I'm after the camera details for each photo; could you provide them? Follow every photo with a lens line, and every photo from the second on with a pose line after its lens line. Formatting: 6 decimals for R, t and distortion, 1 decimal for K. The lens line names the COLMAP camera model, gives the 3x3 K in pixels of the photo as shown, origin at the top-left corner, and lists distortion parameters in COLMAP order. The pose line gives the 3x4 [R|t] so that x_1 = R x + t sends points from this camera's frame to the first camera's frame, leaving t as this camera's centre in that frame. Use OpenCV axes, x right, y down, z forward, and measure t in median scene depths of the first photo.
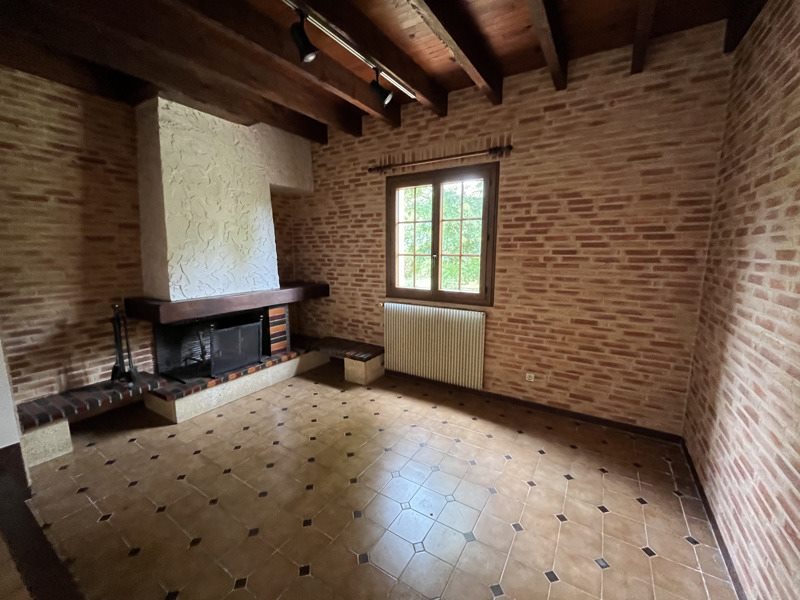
lens RADIAL K [[327.8, 0, 398.5], [0, 327.8, 299.8], [0, 0, 1]] dist [-0.000815, -0.000348]
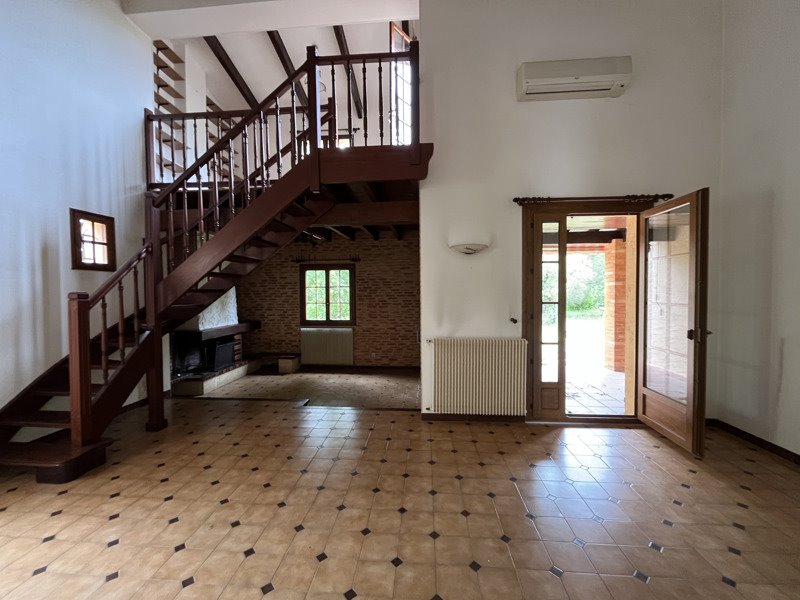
lens RADIAL K [[327.8, 0, 398.5], [0, 327.8, 300.5], [0, 0, 1]] dist [-0.000815, -0.000348]
pose [[0.893500, -0.022346, 0.448506, -0.401345], [0.076452, 0.991750, -0.102894, 0.092102], [-0.442506, 0.126225, 0.887837, -1.008814]]
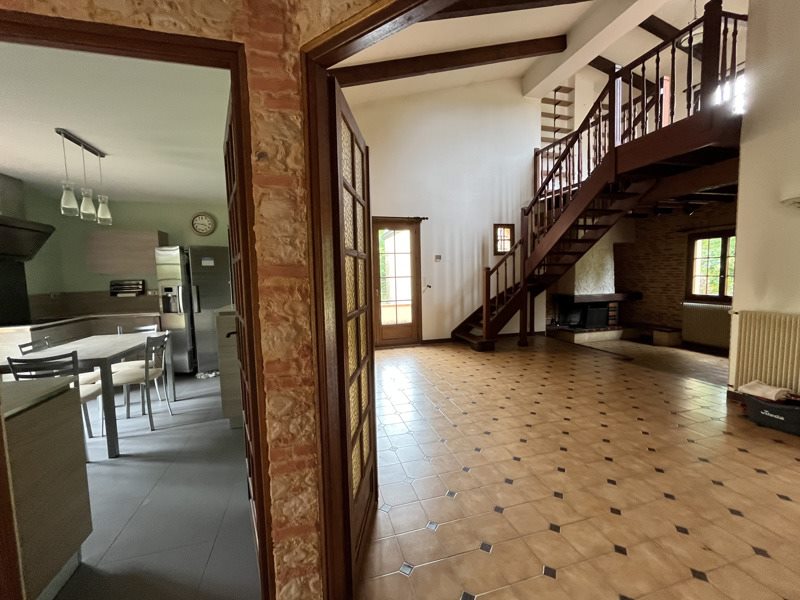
lens RADIAL K [[327.8, 0, 396.3], [0, 327.8, 300.1], [0, 0, 1]] dist [-0.000815, -0.000348]
pose [[0.727342, 0.035655, -0.685349, 0.043455], [-0.077480, 0.996531, -0.030383, 0.180792], [0.681888, 0.075200, 0.727581, -1.448659]]
